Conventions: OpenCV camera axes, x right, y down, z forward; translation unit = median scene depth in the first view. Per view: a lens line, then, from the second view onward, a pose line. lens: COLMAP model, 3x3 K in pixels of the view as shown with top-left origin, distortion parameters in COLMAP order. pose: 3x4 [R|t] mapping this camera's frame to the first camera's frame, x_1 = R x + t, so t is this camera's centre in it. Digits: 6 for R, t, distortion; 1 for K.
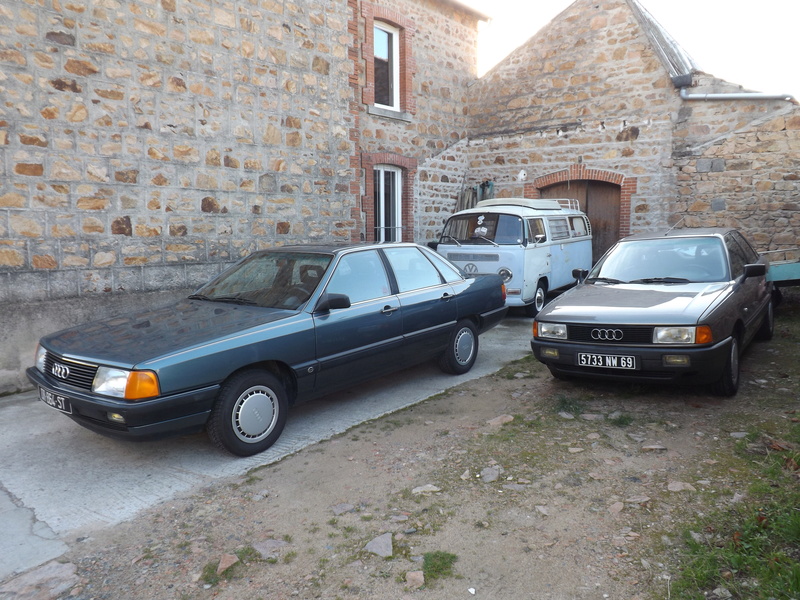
lens RADIAL K [[578.5, 0, 400.3], [0, 578.5, 292.5], [0, 0, 1]] dist [-0.058689, 0.012219]
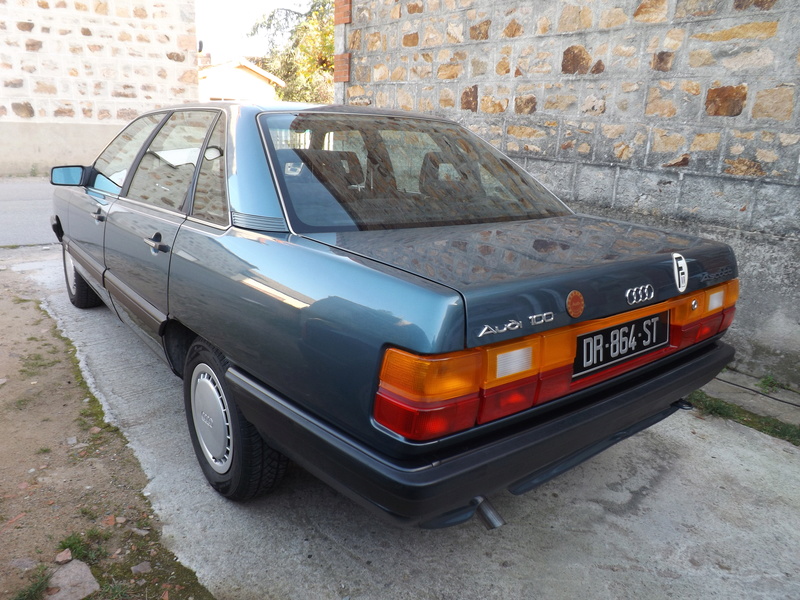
lens RADIAL K [[595.8, 0, 379.0], [0, 595.8, 287.8], [0, 0, 1]] dist [-0.032496, 0.005910]
pose [[-0.272868, 0.249549, -0.929122, 0.325447], [-0.141946, 0.944759, 0.295436, -0.080602], [0.951522, 0.212500, -0.222372, 0.960878]]
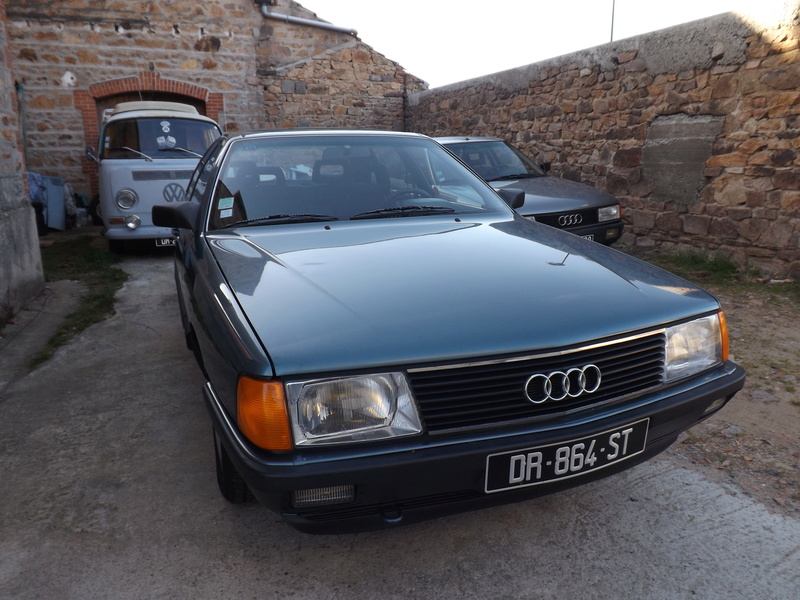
lens RADIAL K [[571.3, 0, 400.0], [0, 571.3, 300.0], [0, 0, 1]] dist [-0.058696, 0.015861]
pose [[0.490867, -0.198878, 0.848232, -0.498227], [0.096117, 0.980016, 0.174154, -0.000397], [-0.865916, -0.003957, 0.500173, 0.456880]]
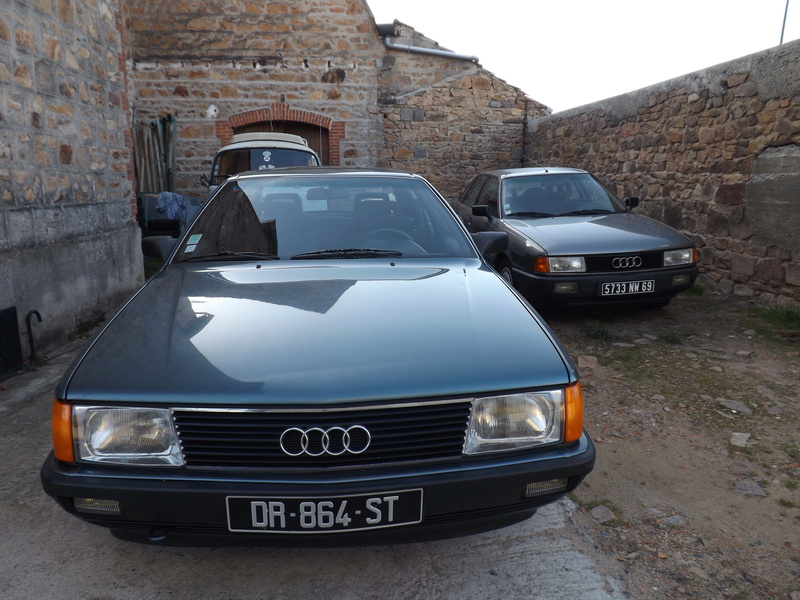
lens RADIAL K [[577.4, 0, 385.5], [0, 577.4, 318.2], [0, 0, 1]] dist [-0.088667, 0.055526]
pose [[0.724363, -0.144514, 0.674102, -0.421165], [0.063346, 0.987599, 0.143653, -0.003044], [-0.686502, -0.061355, 0.724535, 0.342244]]
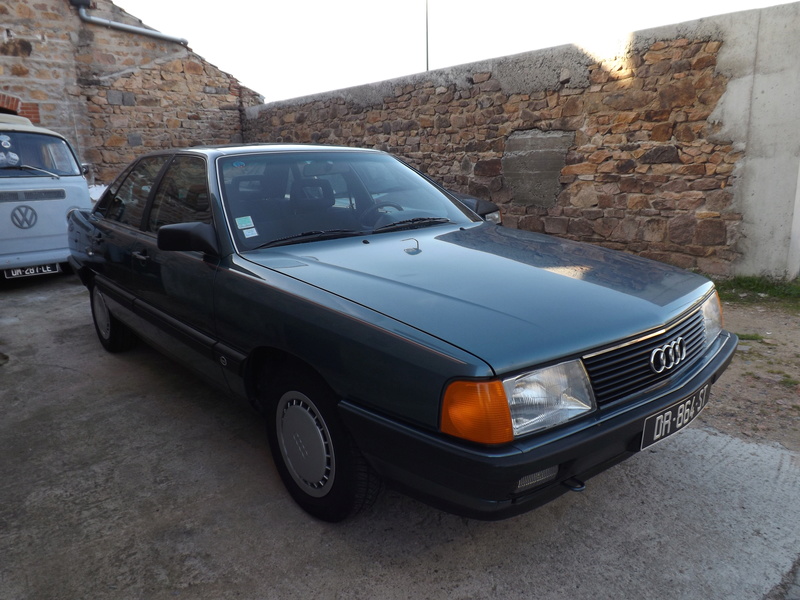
lens RADIAL K [[572.9, 0, 391.2], [0, 572.9, 302.2], [0, 0, 1]] dist [-0.066927, 0.024515]
pose [[0.183004, -0.213780, 0.959587, -0.560913], [0.124611, 0.973243, 0.193058, -0.016551], [-0.975183, 0.084244, 0.204746, 0.575479]]
